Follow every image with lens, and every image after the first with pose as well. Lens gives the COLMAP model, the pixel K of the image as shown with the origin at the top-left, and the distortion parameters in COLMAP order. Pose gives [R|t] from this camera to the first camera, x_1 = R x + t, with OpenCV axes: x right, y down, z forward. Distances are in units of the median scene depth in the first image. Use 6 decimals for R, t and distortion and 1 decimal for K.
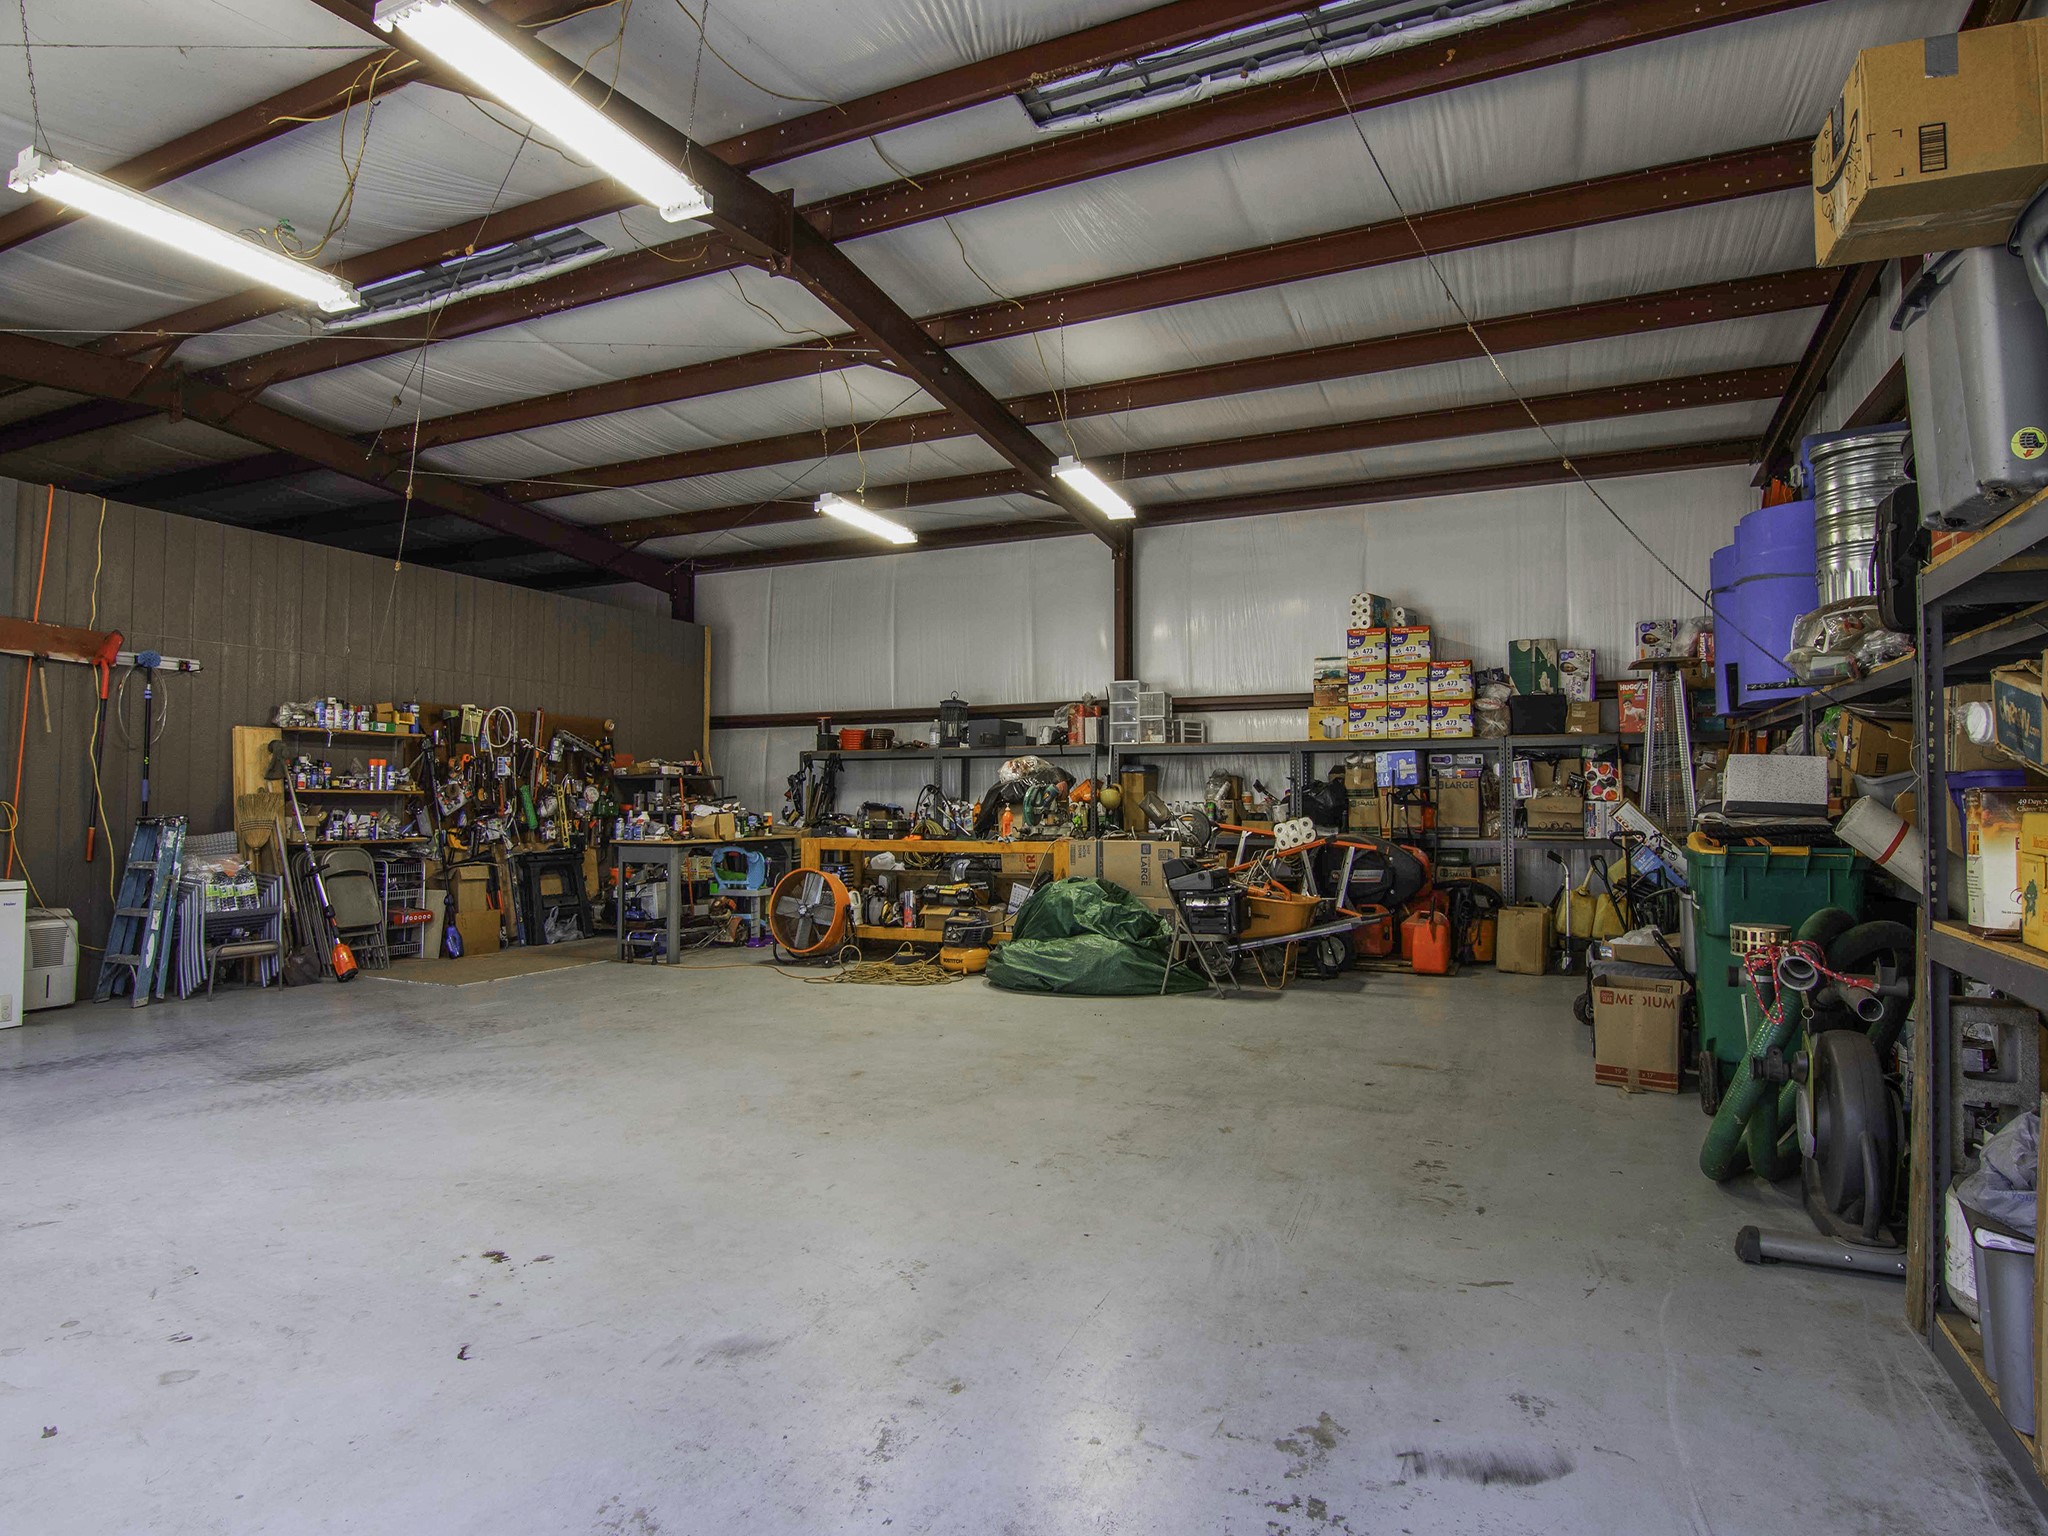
lens RADIAL K [[1002.2, 0, 1024.0], [0, 1002.2, 768.0], [0, 0, 1]] dist [-0.003354, -0.000834]
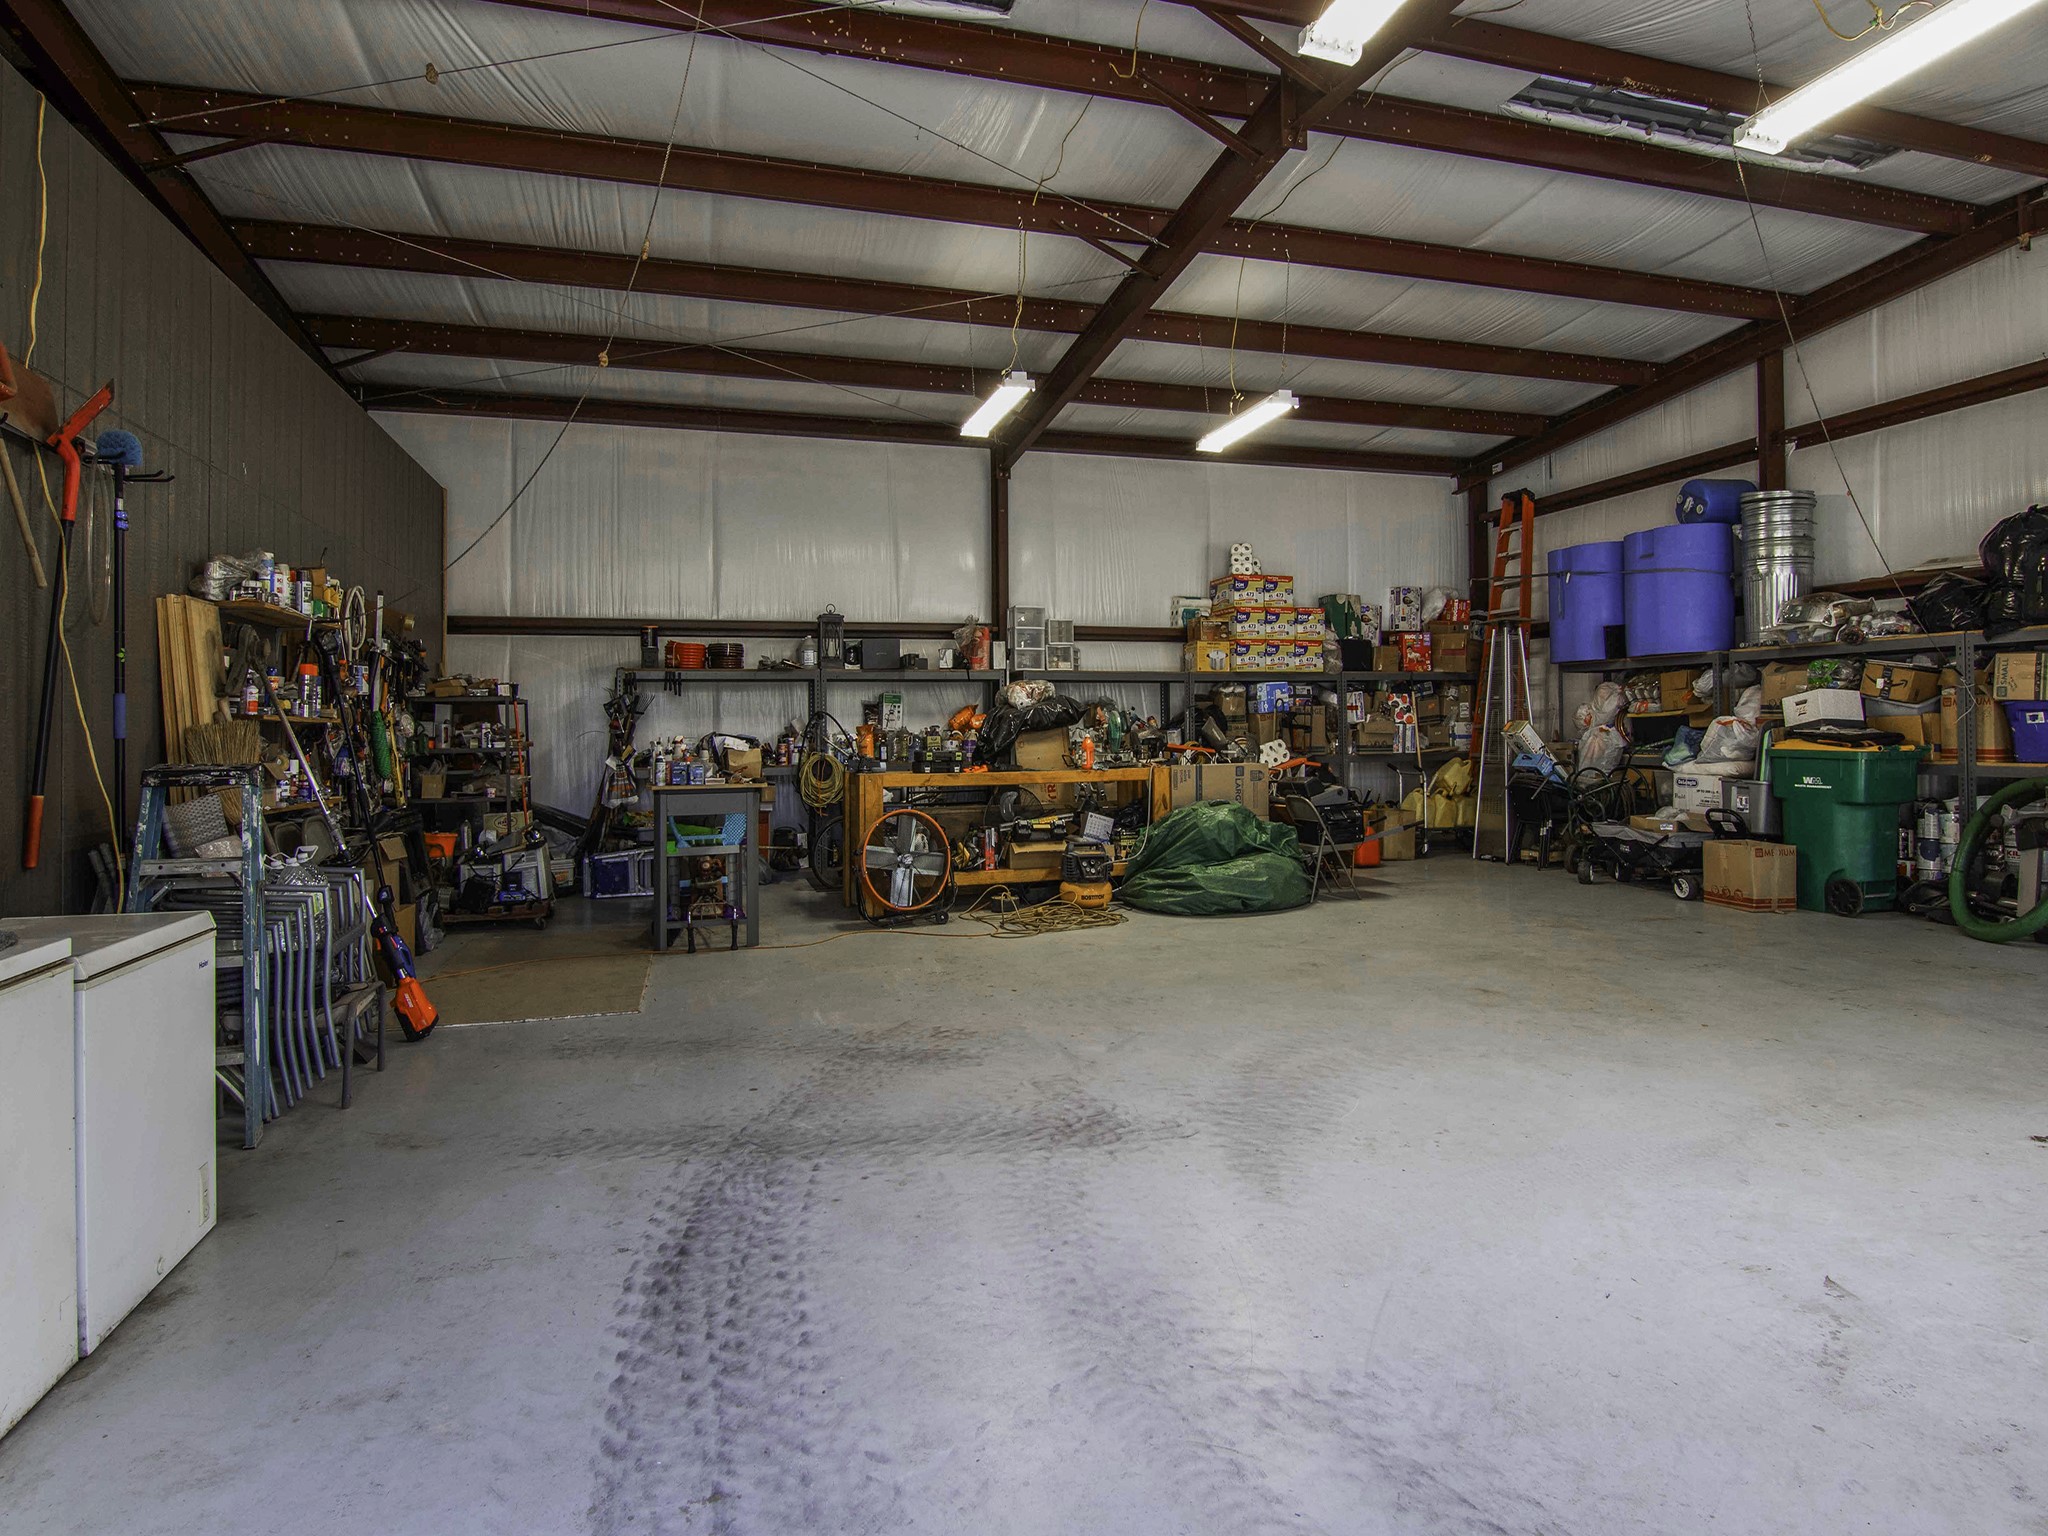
lens RADIAL K [[1025.7, 0, 1026.3], [0, 1025.7, 719.1], [0, 0, 1]] dist [-0.005221, 0.000465]
pose [[0.789898, -0.003403, 0.613229, -0.592666], [-0.009184, 0.999807, 0.017378, 0.007780], [-0.613169, -0.019359, 0.789714, 0.235689]]
